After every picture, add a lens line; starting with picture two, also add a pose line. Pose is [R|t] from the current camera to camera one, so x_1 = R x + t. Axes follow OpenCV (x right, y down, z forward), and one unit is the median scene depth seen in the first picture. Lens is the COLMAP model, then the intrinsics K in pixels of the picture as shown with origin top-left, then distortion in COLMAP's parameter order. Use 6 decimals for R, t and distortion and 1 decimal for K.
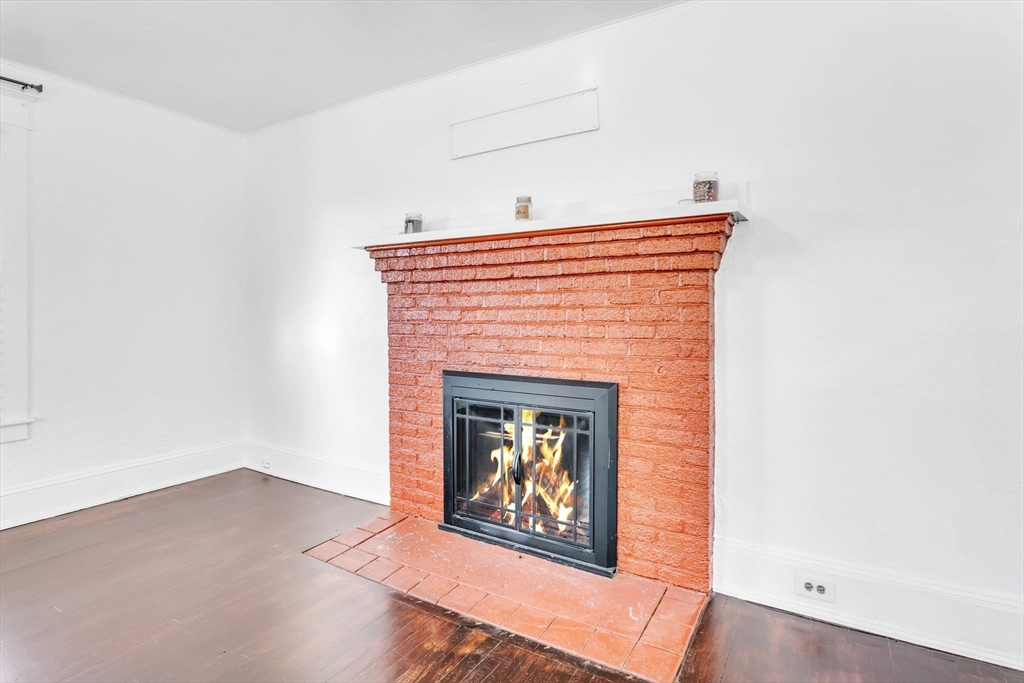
lens RADIAL K [[526.7, 0, 490.8], [0, 526.7, 317.7], [0, 0, 1]] dist [-0.003660, 0.005232]
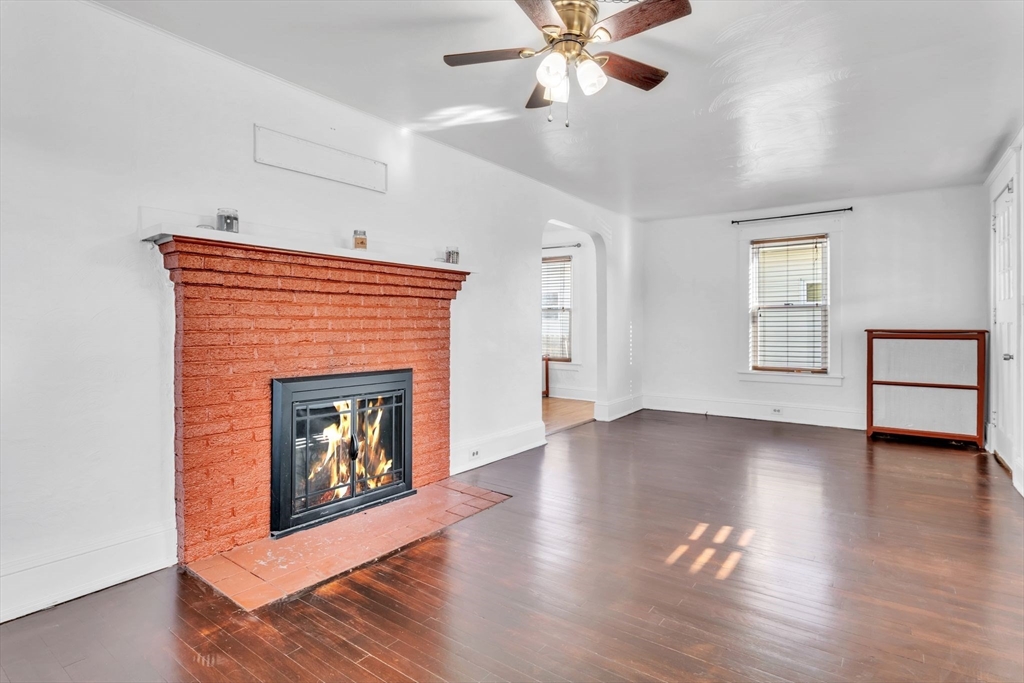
lens RADIAL K [[526.7, 0, 509.5], [0, 526.7, 333.7], [0, 0, 1]] dist [-0.003660, 0.005232]
pose [[0.090147, -0.008479, 0.995892, -1.144797], [0.012592, 0.999894, 0.007374, 0.013880], [-0.995849, 0.011875, 0.090245, 0.516627]]
